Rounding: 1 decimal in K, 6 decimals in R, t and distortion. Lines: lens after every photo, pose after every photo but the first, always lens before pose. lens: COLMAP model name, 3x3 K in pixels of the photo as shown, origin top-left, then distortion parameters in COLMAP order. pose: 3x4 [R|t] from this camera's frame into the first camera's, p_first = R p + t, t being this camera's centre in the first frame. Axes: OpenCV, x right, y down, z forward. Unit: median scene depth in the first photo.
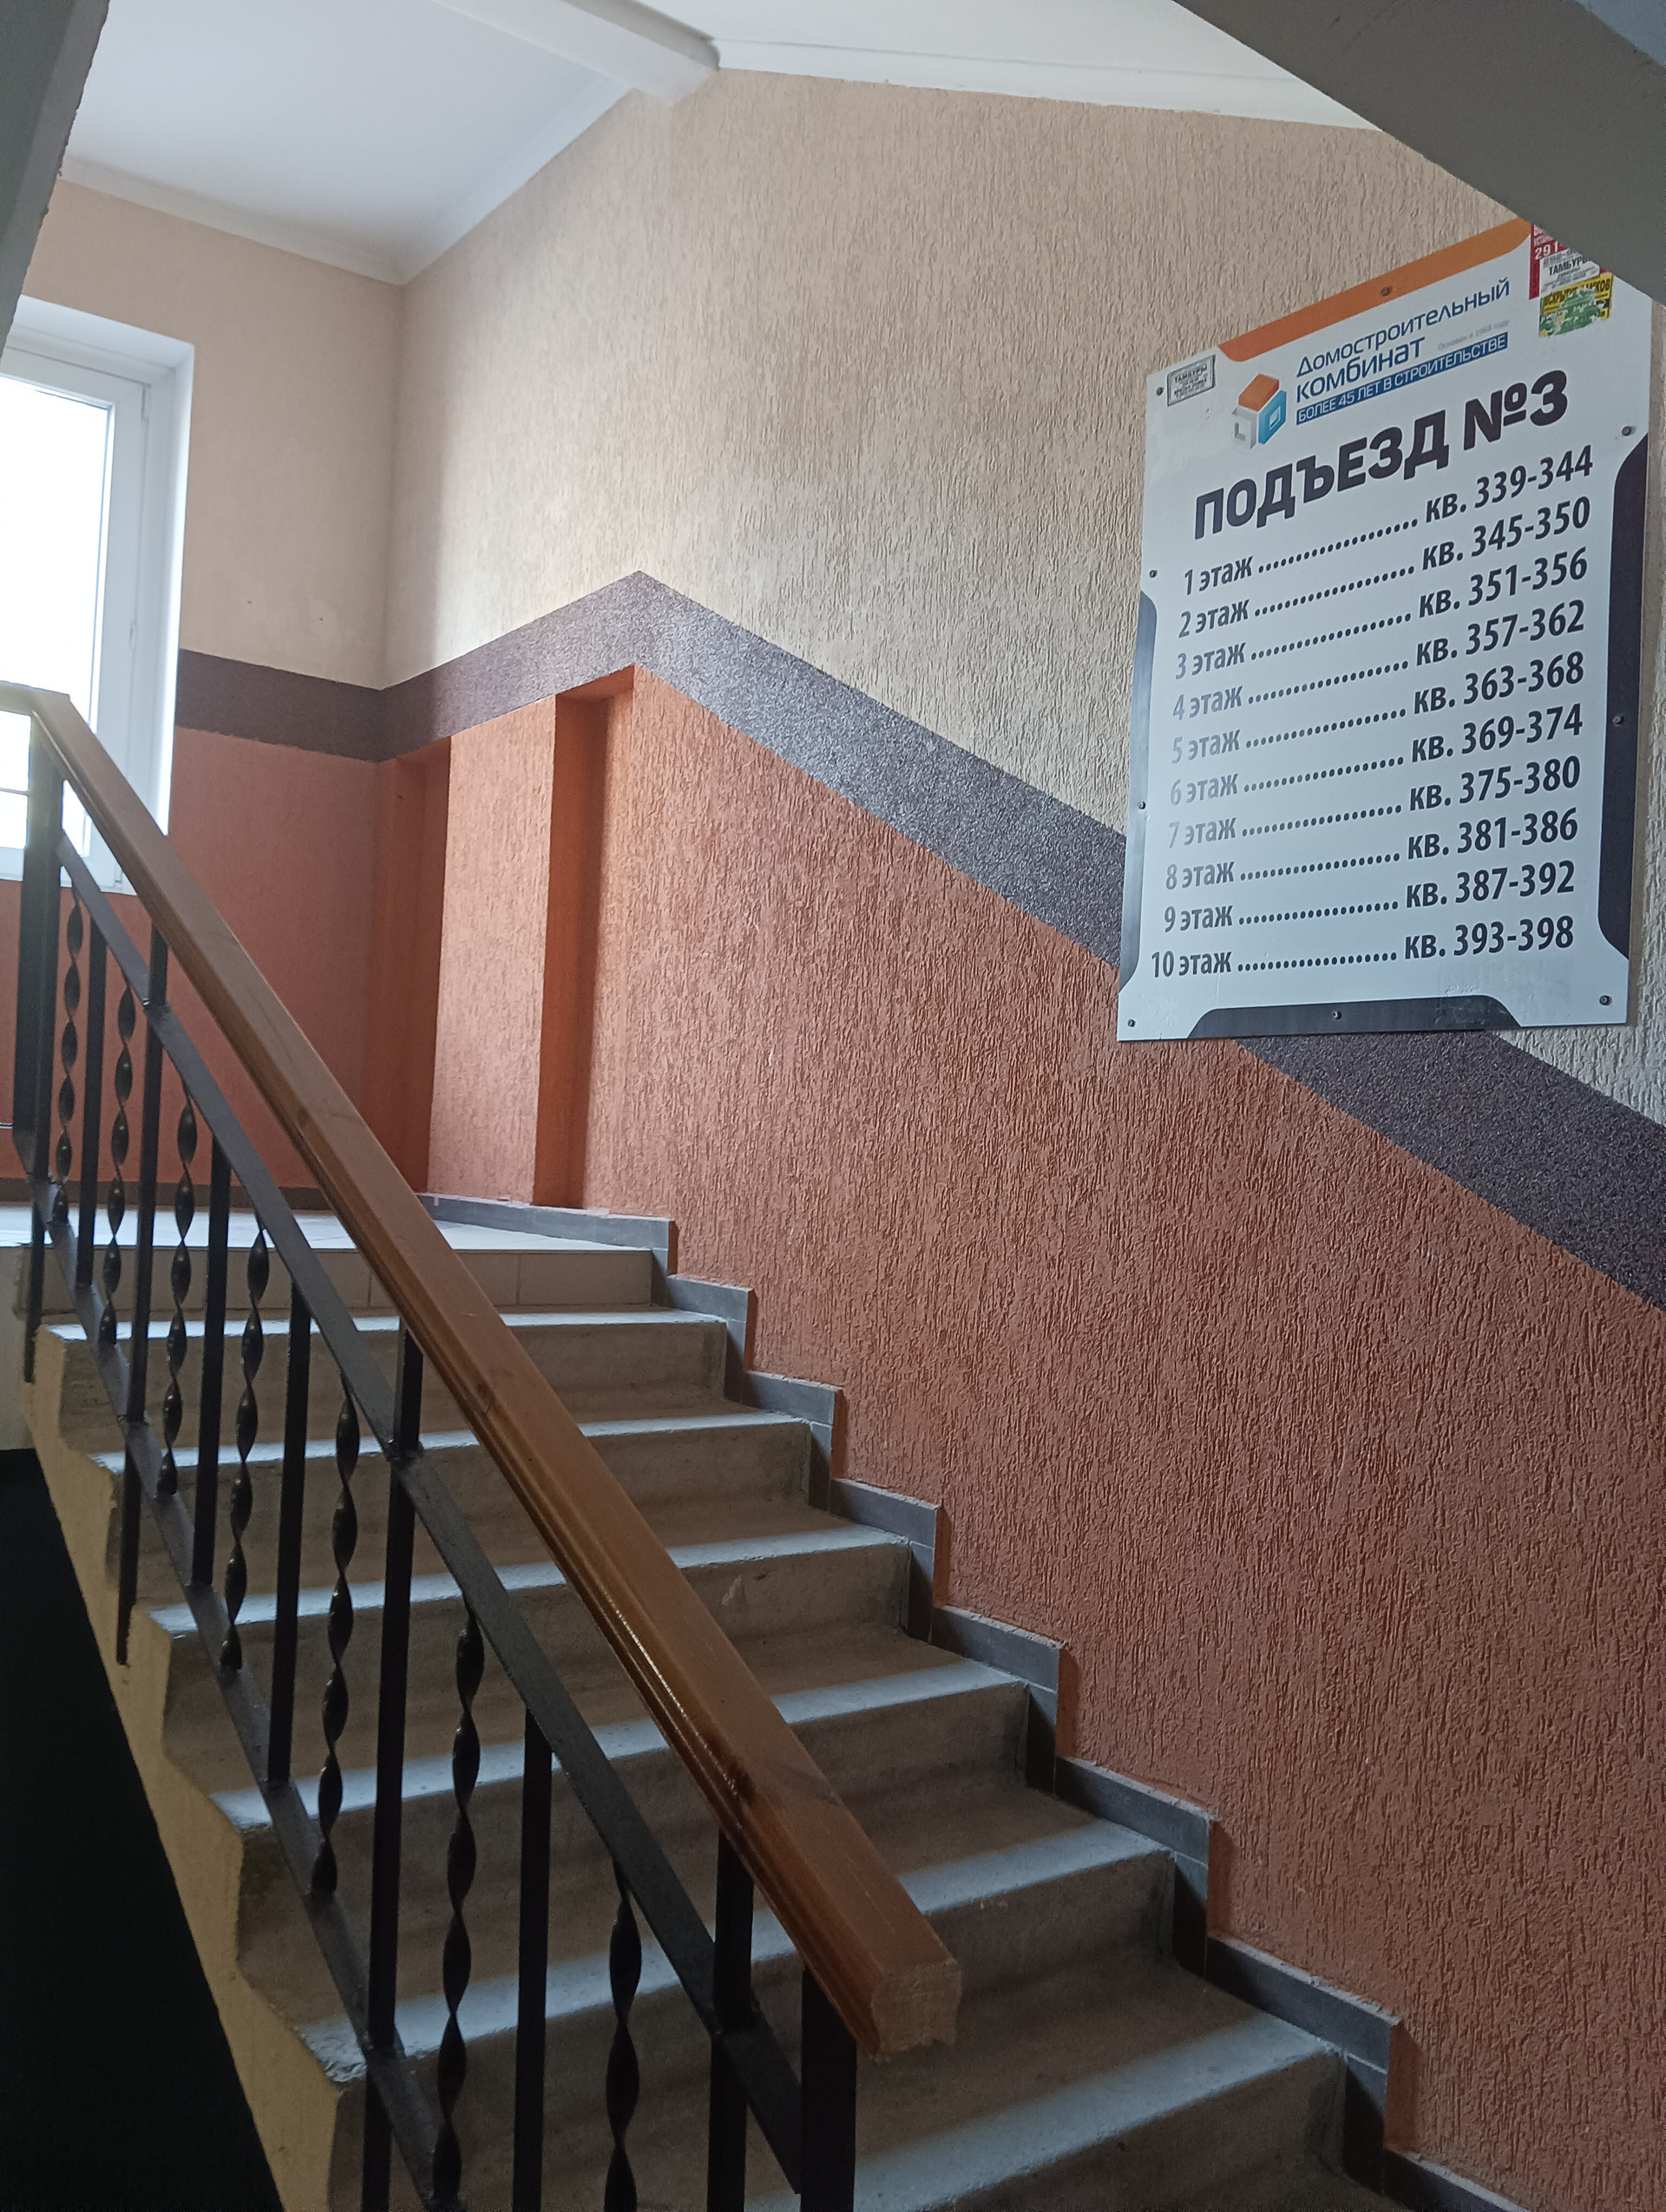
lens RADIAL K [[1822.4, 0, 833.0], [0, 1822.4, 1106.0], [0, 0, 1]] dist [0.105313, -0.205102]
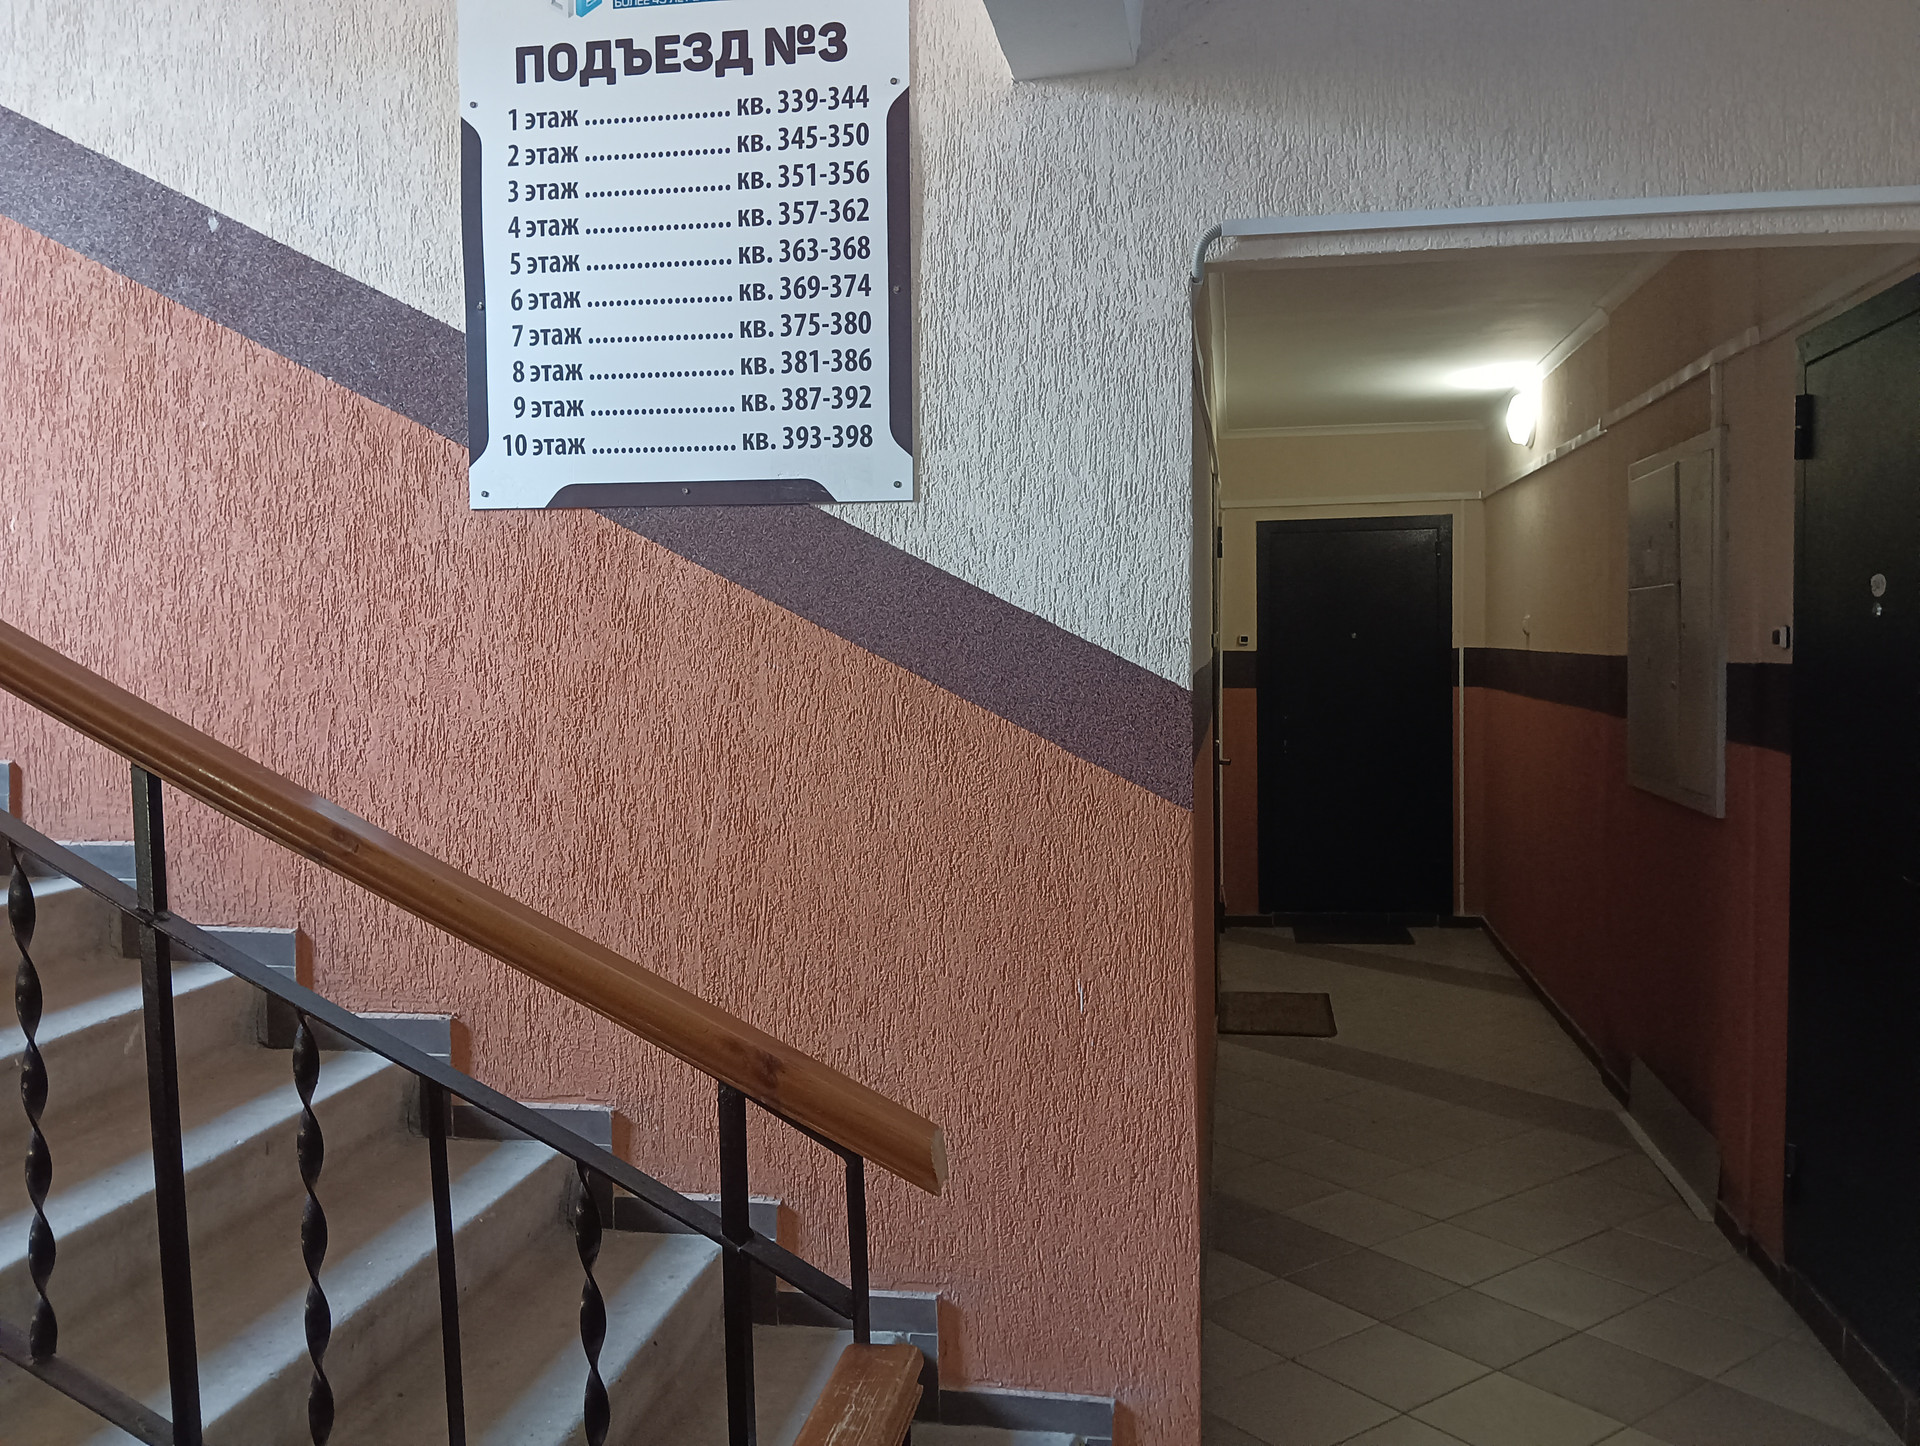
lens RADIAL K [[1581.6, 0, 960.0], [0, 1581.6, 723.0], [0, 0, 1]] dist [0.105313, -0.205102]
pose [[0.721757, -0.092414, 0.685949, -0.391127], [0.022479, 0.993653, 0.110216, -0.005573], [-0.691781, -0.064129, 0.719254, 0.034776]]
